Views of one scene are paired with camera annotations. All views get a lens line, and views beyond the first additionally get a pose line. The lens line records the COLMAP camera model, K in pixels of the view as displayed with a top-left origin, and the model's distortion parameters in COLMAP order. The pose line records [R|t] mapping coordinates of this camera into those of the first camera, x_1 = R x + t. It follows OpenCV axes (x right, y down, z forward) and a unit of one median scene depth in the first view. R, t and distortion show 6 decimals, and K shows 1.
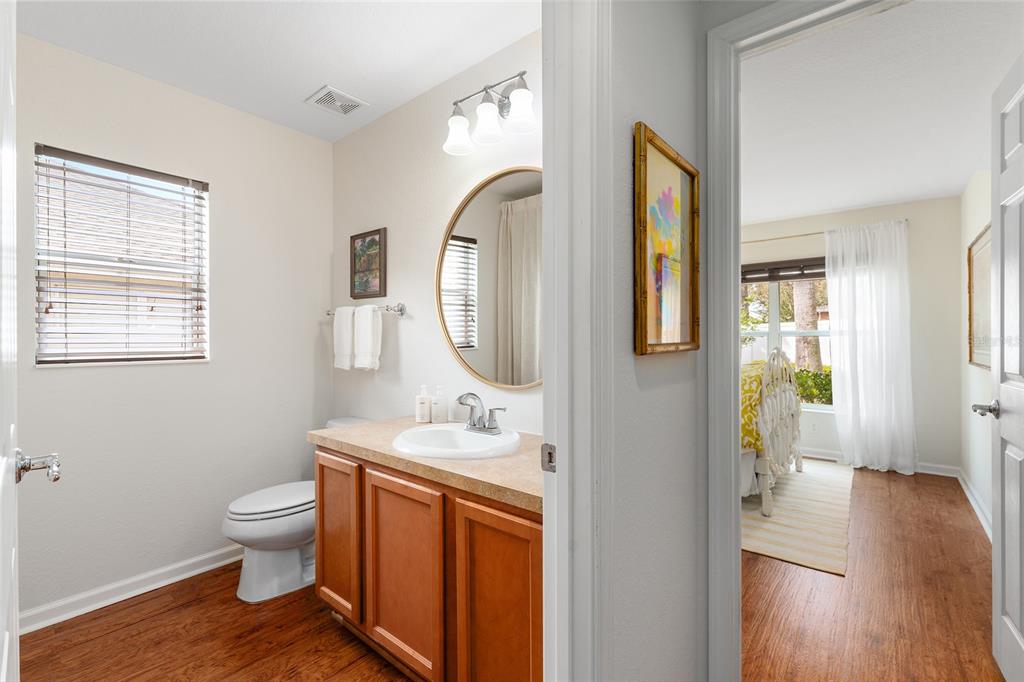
lens RADIAL K [[446.4, 0, 515.8], [0, 446.4, 336.8], [0, 0, 1]] dist [0.000175, -0.000275]
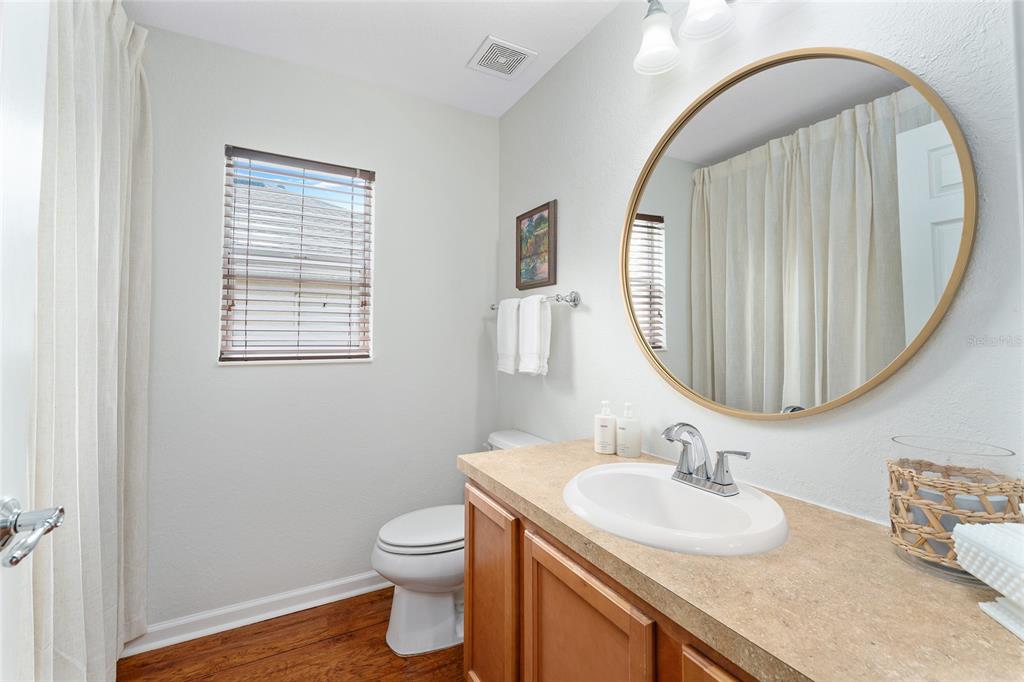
lens RADIAL K [[446.4, 0, 514.9], [0, 446.4, 337.2], [0, 0, 1]] dist [0.000175, -0.000275]
pose [[0.928501, 0.001692, -0.371326, -0.074484], [-0.000927, 0.999997, 0.002239, 0.003469], [0.371329, -0.001735, 0.928500, 0.274936]]
